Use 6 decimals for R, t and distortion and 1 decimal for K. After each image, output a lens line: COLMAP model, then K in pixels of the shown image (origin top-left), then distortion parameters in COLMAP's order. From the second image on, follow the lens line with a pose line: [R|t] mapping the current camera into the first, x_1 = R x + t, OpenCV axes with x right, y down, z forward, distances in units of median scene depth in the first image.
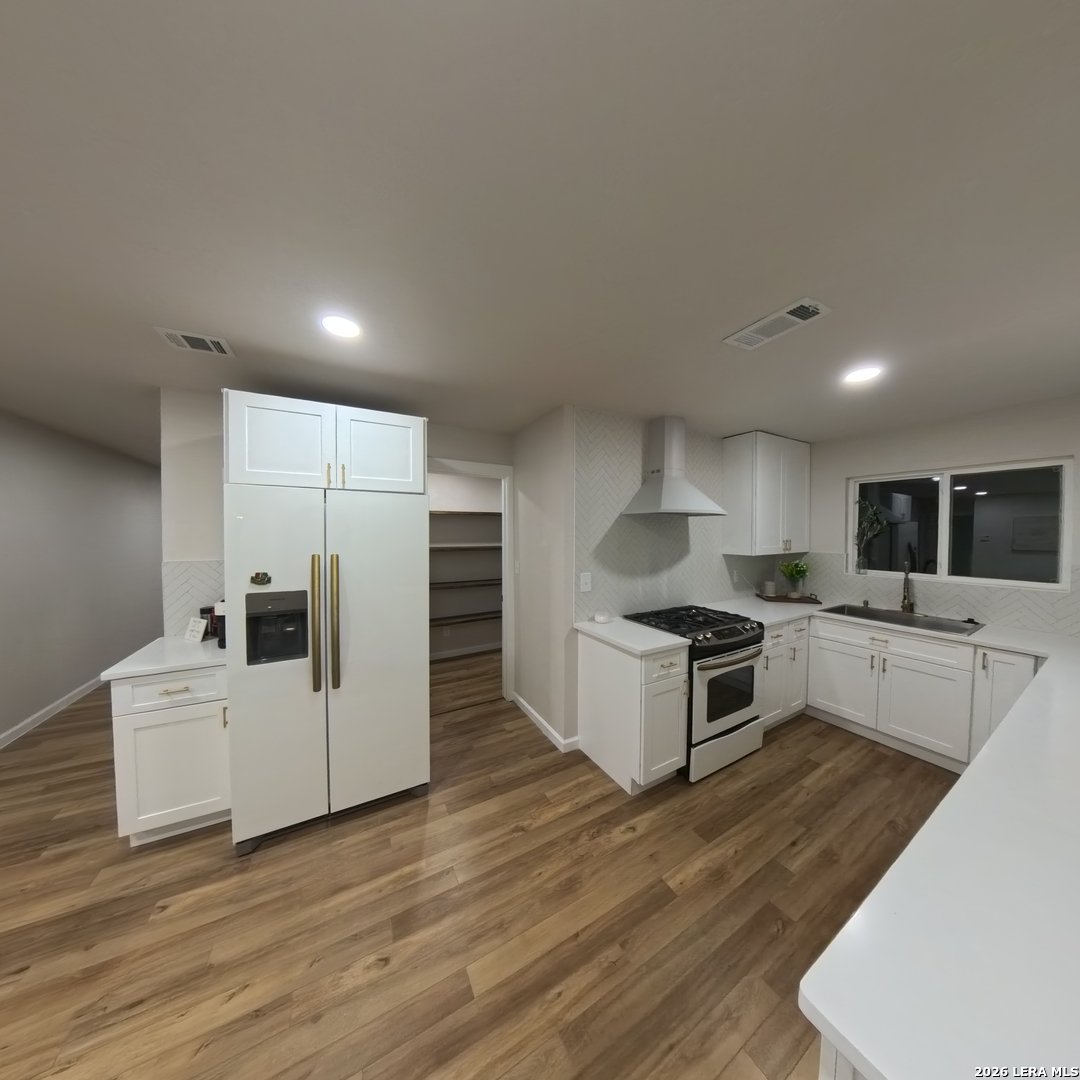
lens RADIAL K [[352.3, 0, 542.7], [0, 352.3, 540.0], [0, 0, 1]] dist [-0.019392, -0.000130]
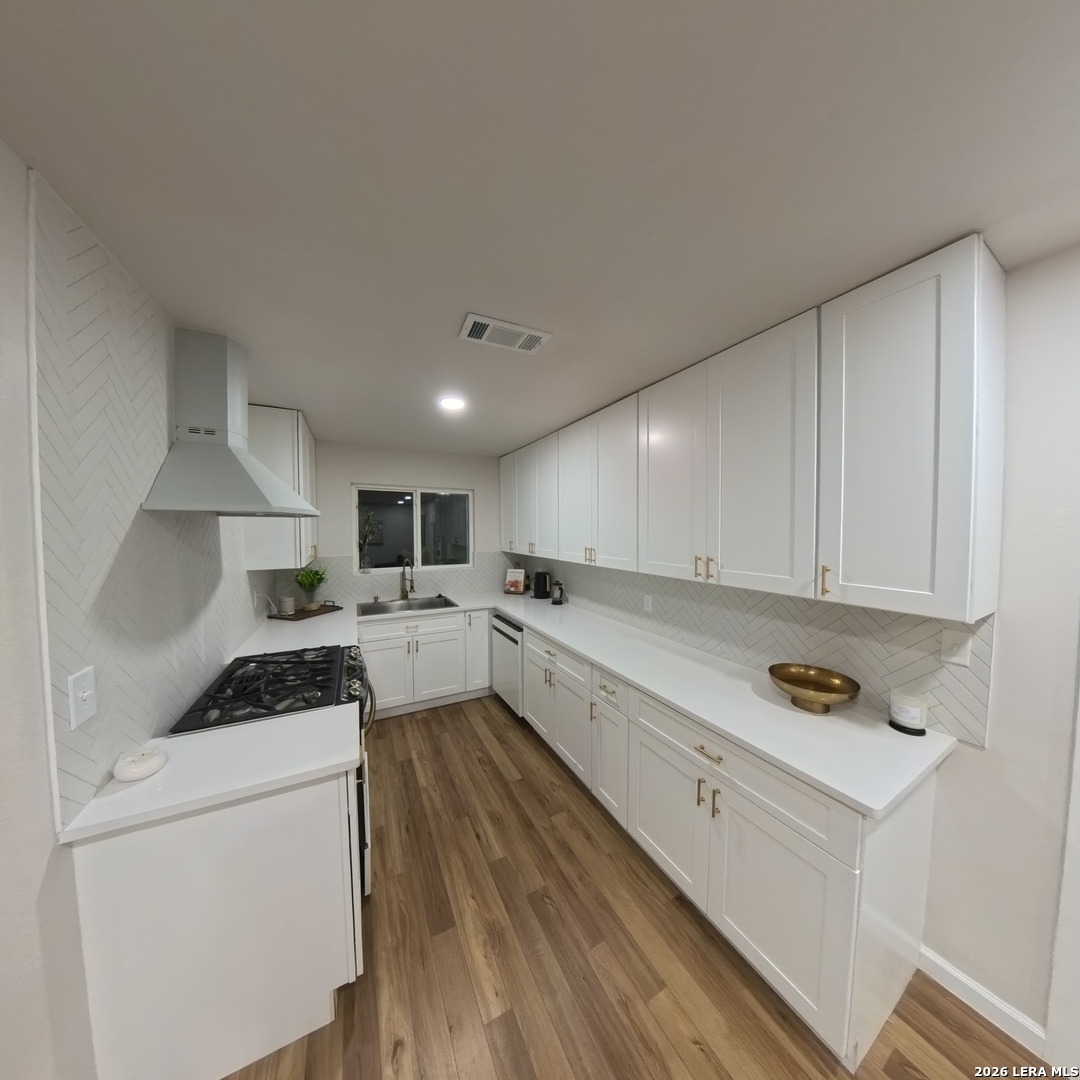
lens RADIAL K [[352.3, 0, 535.4], [0, 352.3, 540.0], [0, 0, 1]] dist [-0.019392, -0.000130]
pose [[0.032477, -0.036158, 0.998818, -0.200143], [0.023464, 0.999098, 0.035405, -0.040481], [-0.999197, 0.022286, 0.033296, 0.518259]]
